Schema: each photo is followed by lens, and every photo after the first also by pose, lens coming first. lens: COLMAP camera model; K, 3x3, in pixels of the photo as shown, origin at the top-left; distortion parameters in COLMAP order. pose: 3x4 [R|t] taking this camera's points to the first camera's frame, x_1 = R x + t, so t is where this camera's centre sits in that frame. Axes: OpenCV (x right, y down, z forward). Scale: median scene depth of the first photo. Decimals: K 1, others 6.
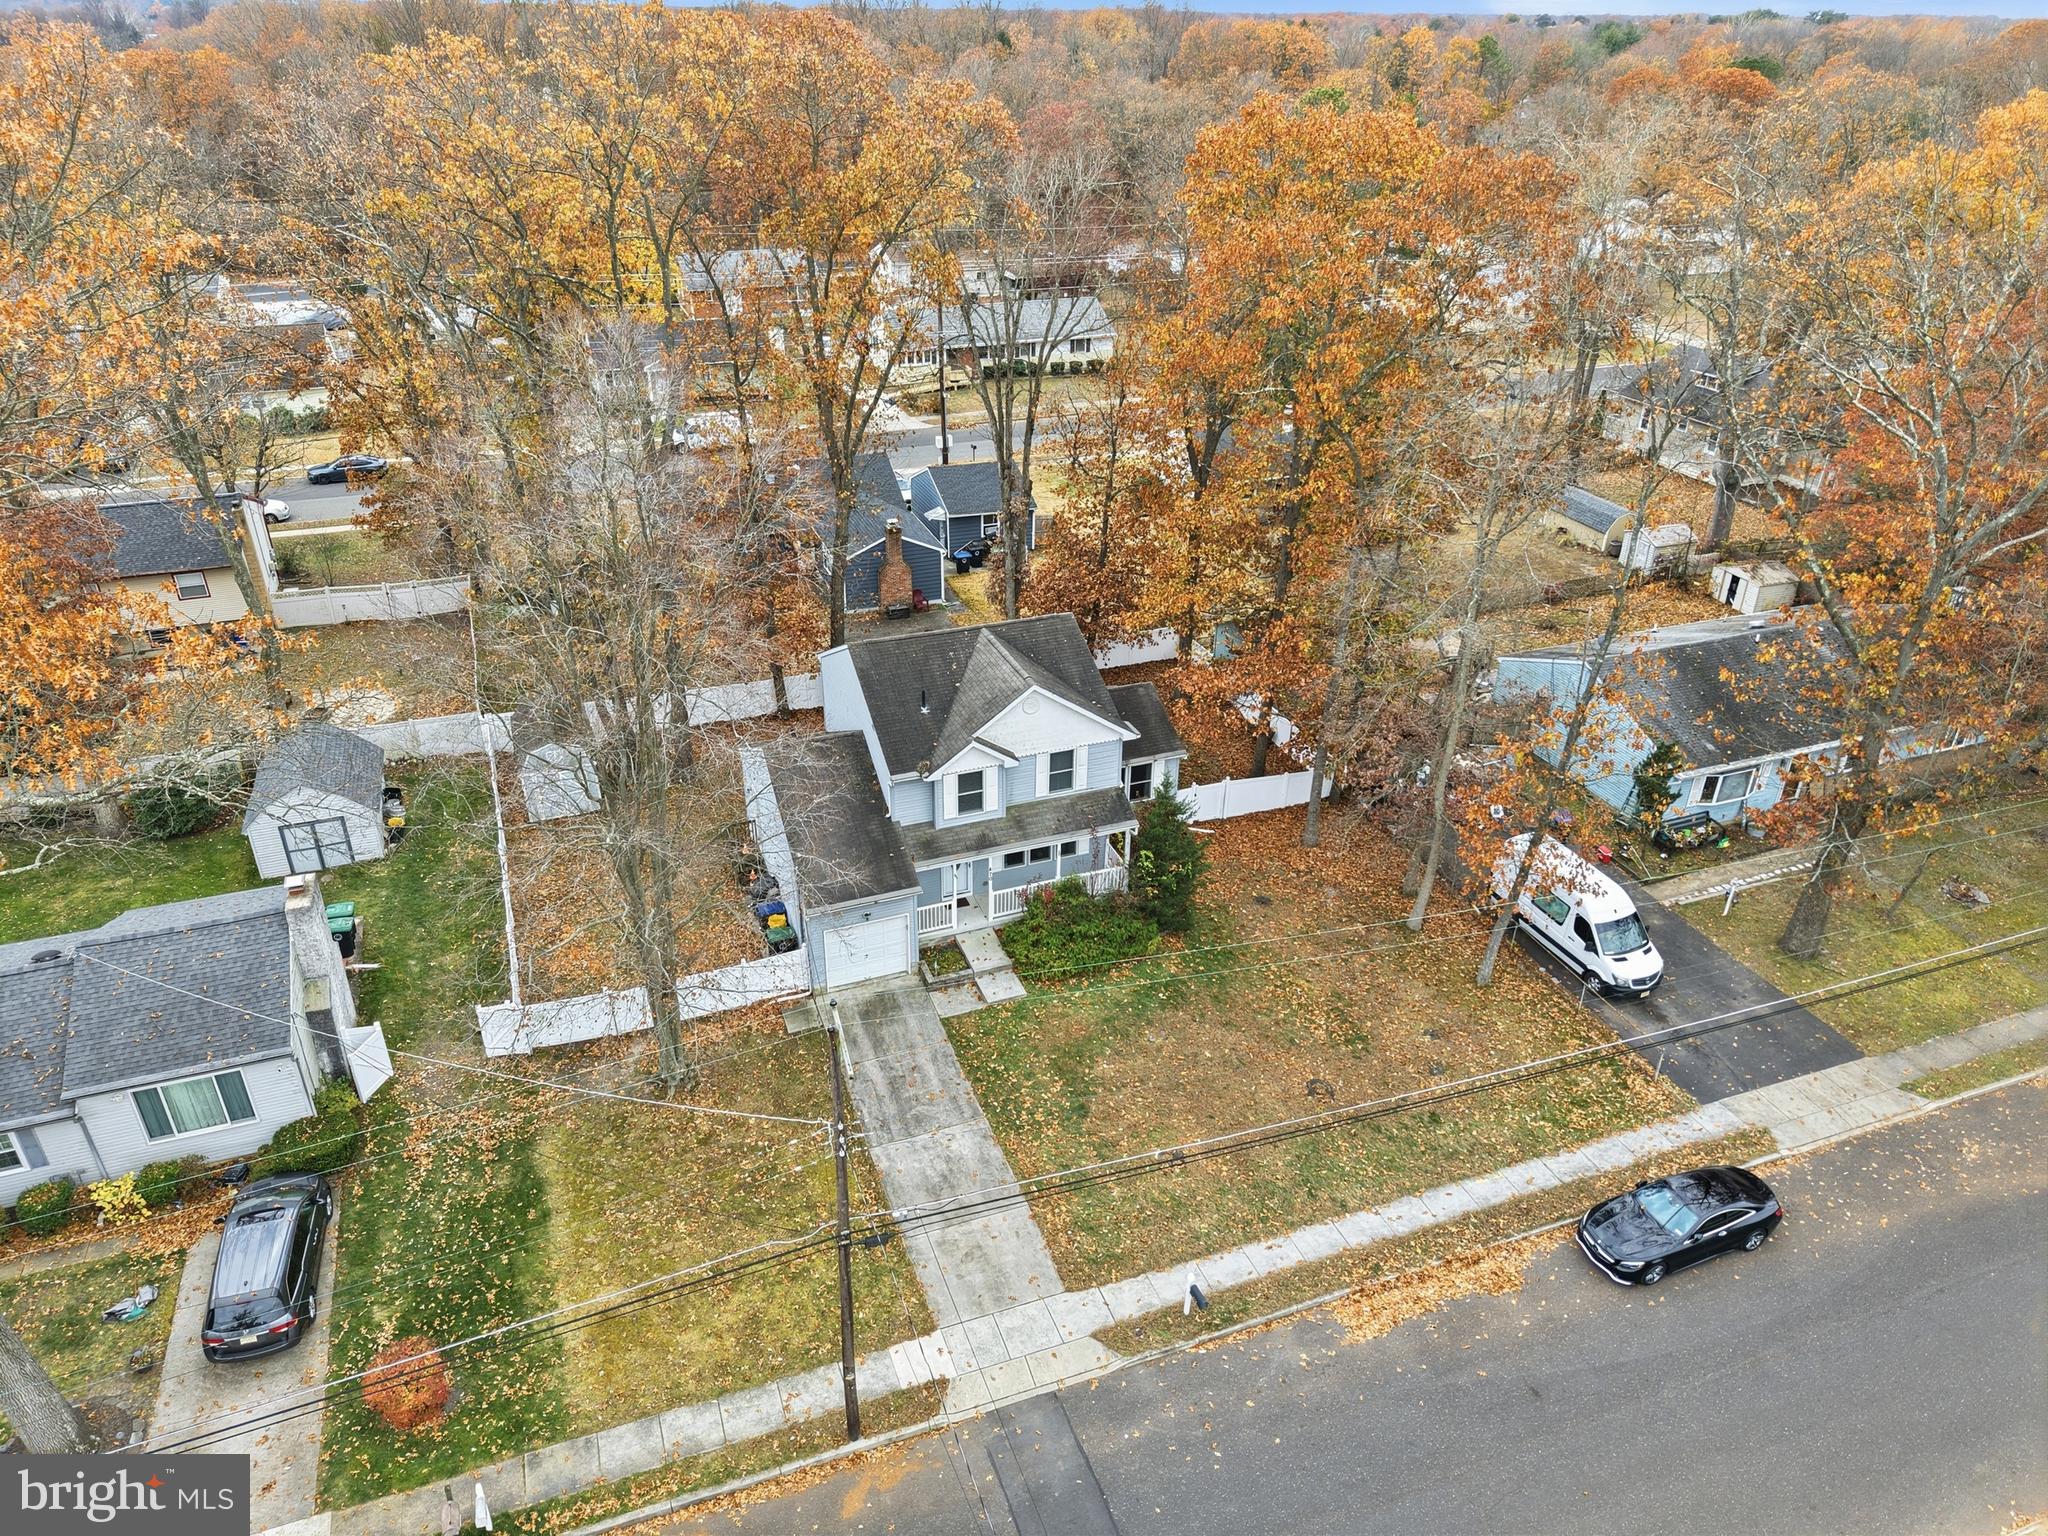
lens RADIAL K [[1396.3, 0, 1026.4], [0, 1396.3, 758.9], [0, 0, 1]] dist [0.015580, -0.017364]
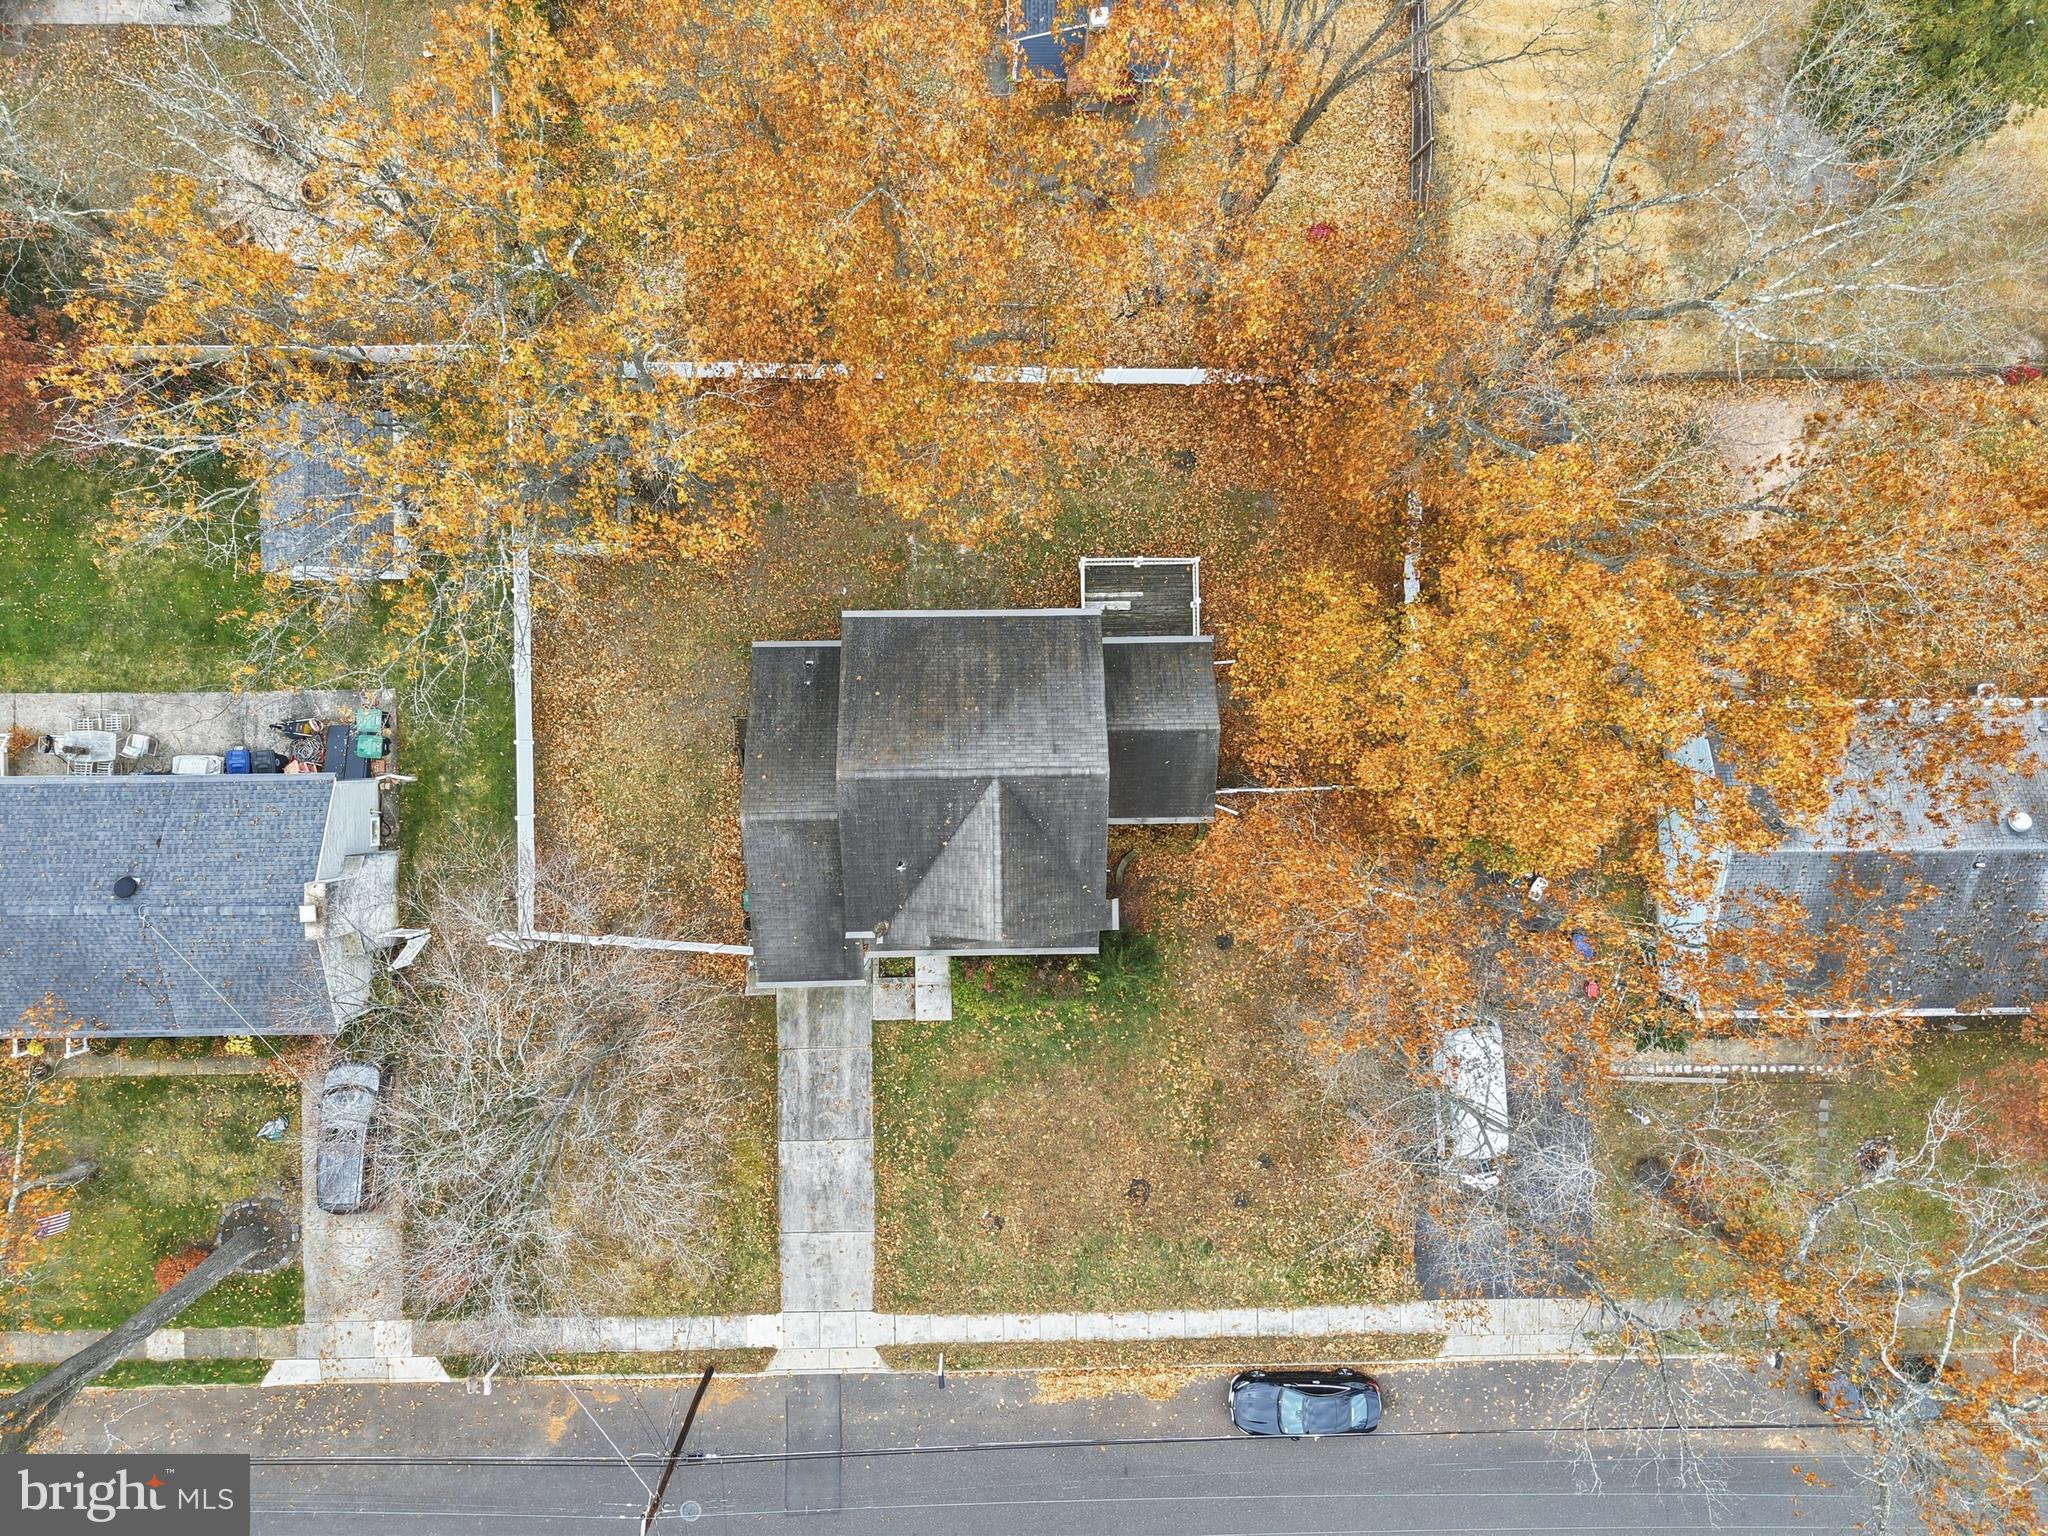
lens RADIAL K [[1396.3, 0, 1019.7], [0, 1396.3, 772.6], [0, 0, 1]] dist [0.015580, -0.017364]
pose [[0.939053, 0.343373, 0.016573, -0.037948], [-0.174826, 0.435493, 0.883052, -0.999278], [0.295998, -0.832130, 0.468982, 0.690502]]
